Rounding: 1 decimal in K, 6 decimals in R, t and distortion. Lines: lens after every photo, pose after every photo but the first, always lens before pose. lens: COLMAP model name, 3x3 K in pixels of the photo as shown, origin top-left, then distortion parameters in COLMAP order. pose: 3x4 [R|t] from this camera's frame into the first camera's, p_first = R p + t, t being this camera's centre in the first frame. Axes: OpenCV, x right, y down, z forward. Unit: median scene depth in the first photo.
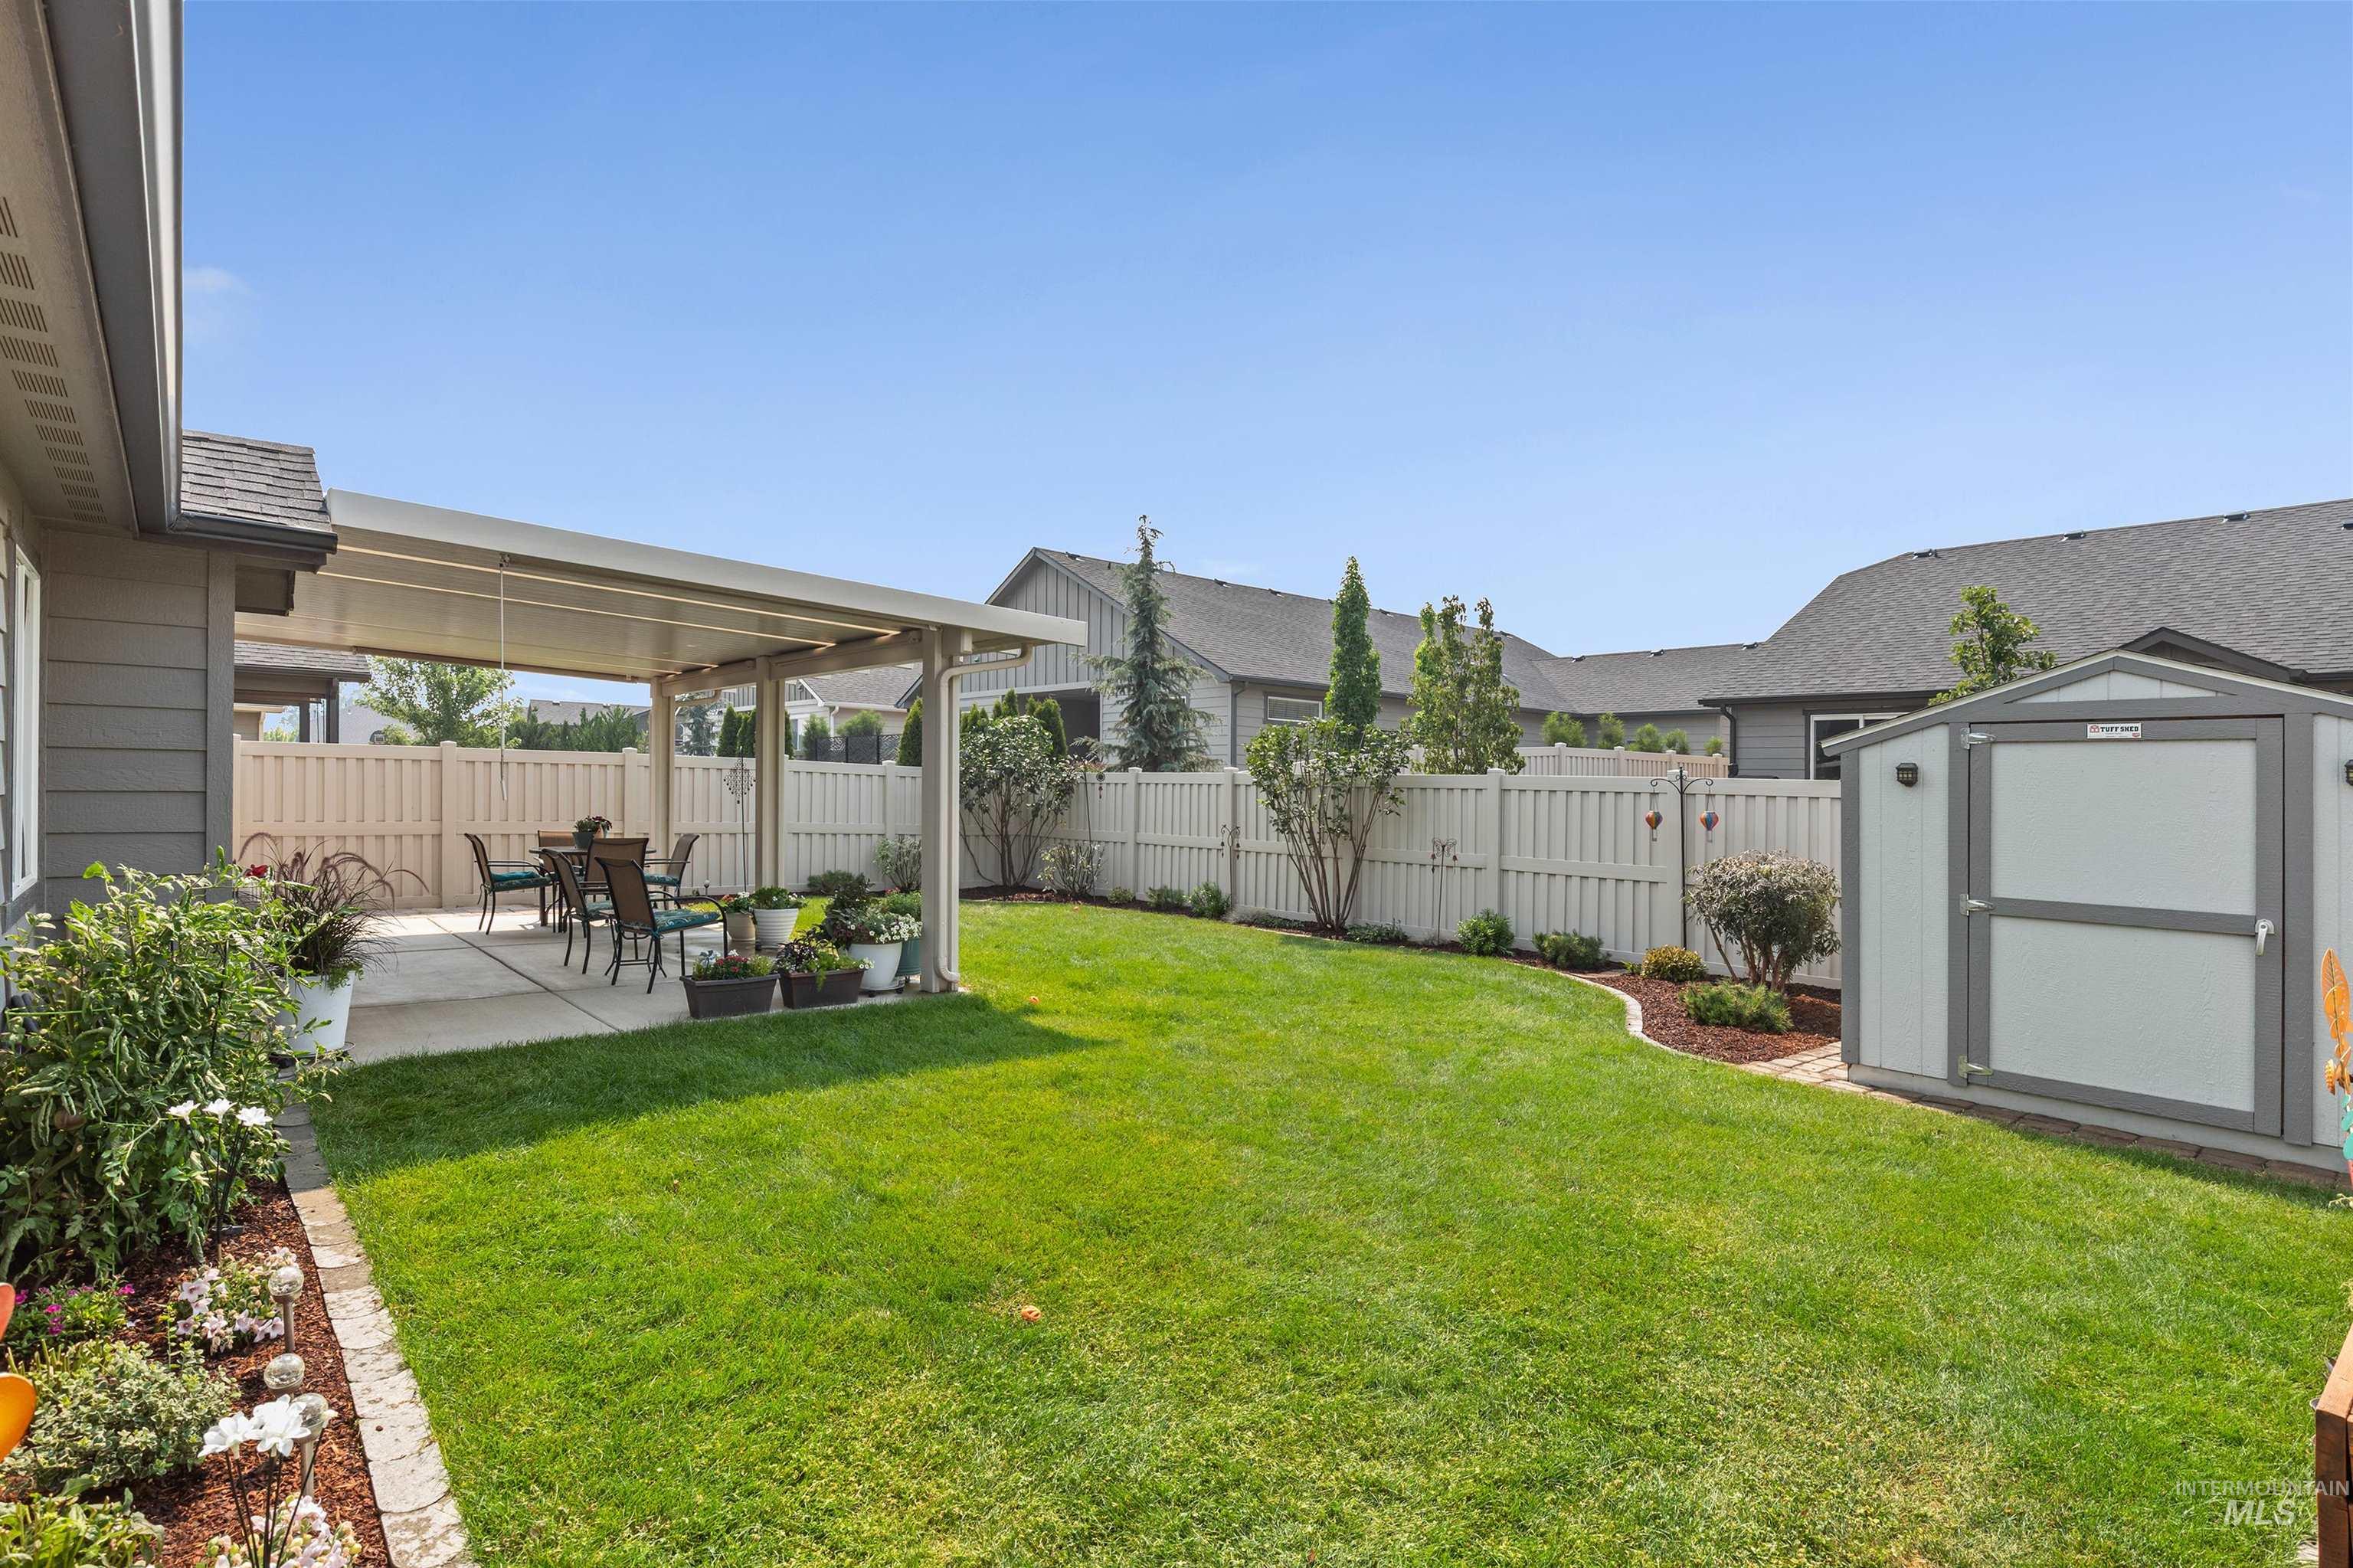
lens RADIAL K [[1199.9, 0, 1176.5], [0, 1199.9, 784.0], [0, 0, 1]] dist [-0.001313, -0.000111]
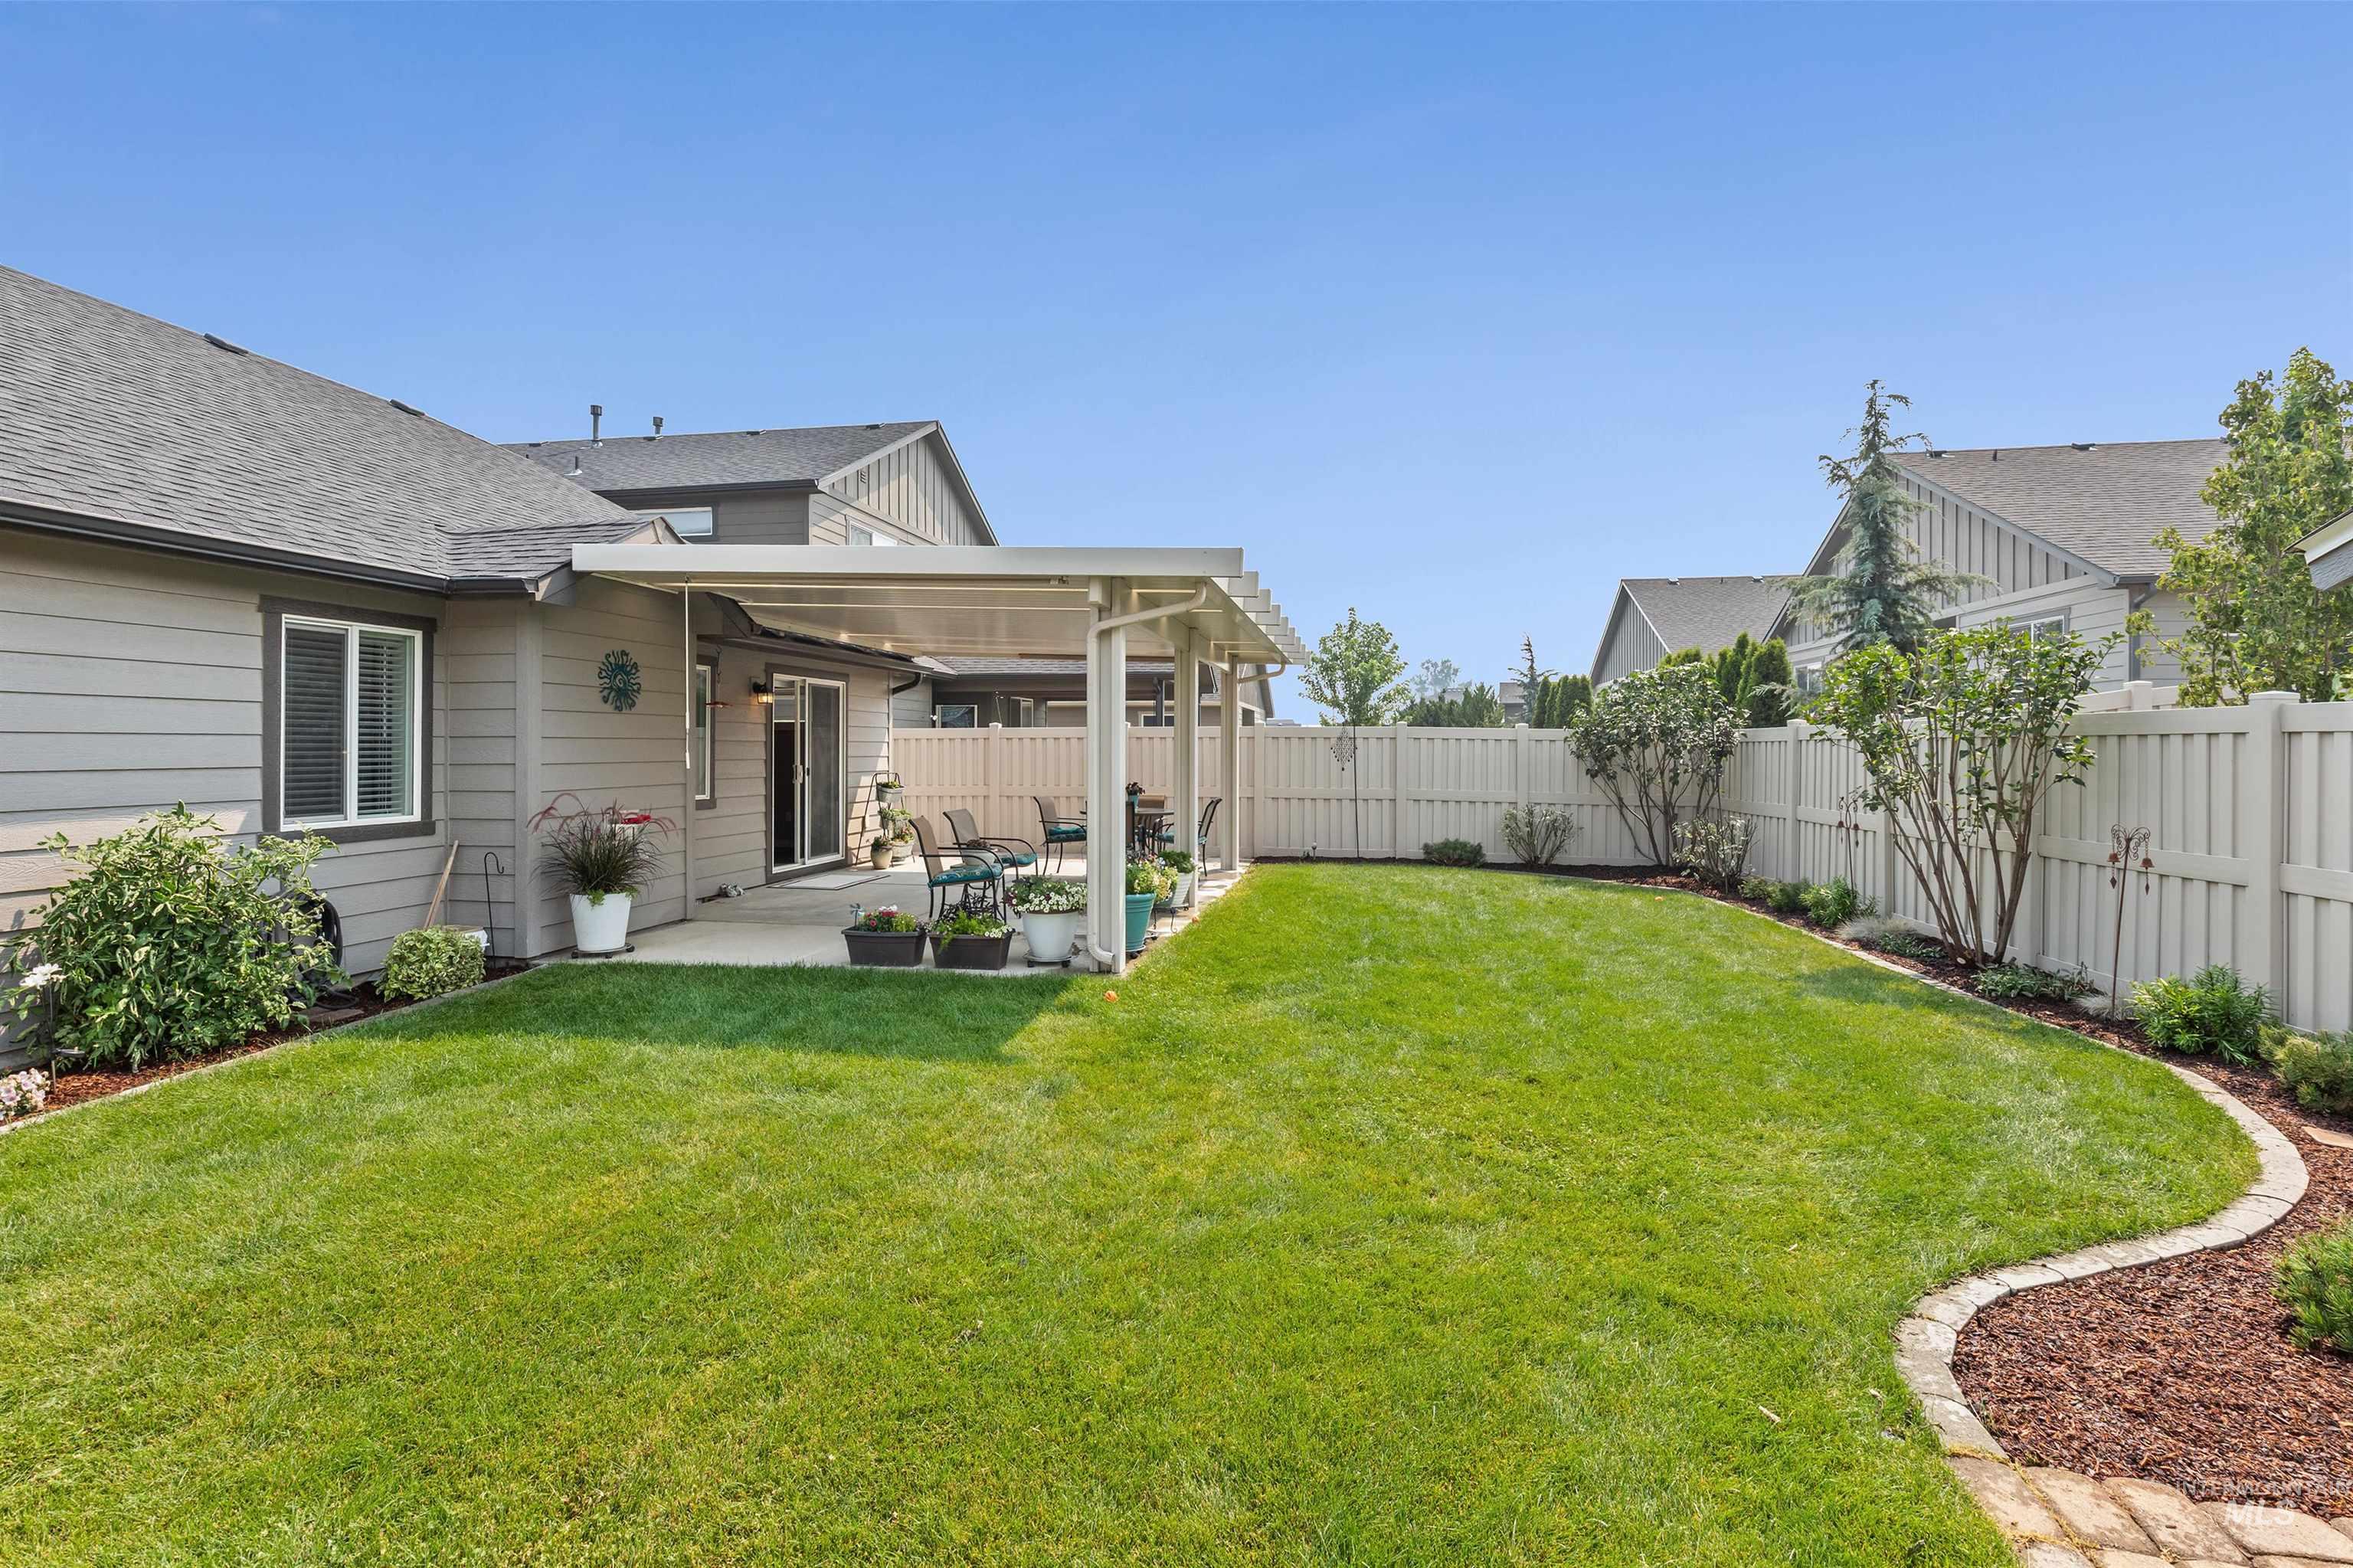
lens RADIAL K [[1070.8, 0, 1179.7], [0, 1070.8, 748.2], [0, 0, 1]] dist [0.000544, 0.000249]
pose [[0.625974, -0.023702, -0.779484, 0.314474], [0.018153, 0.999710, -0.015820, 0.010353], [0.779633, -0.004247, 0.626223, 0.351054]]
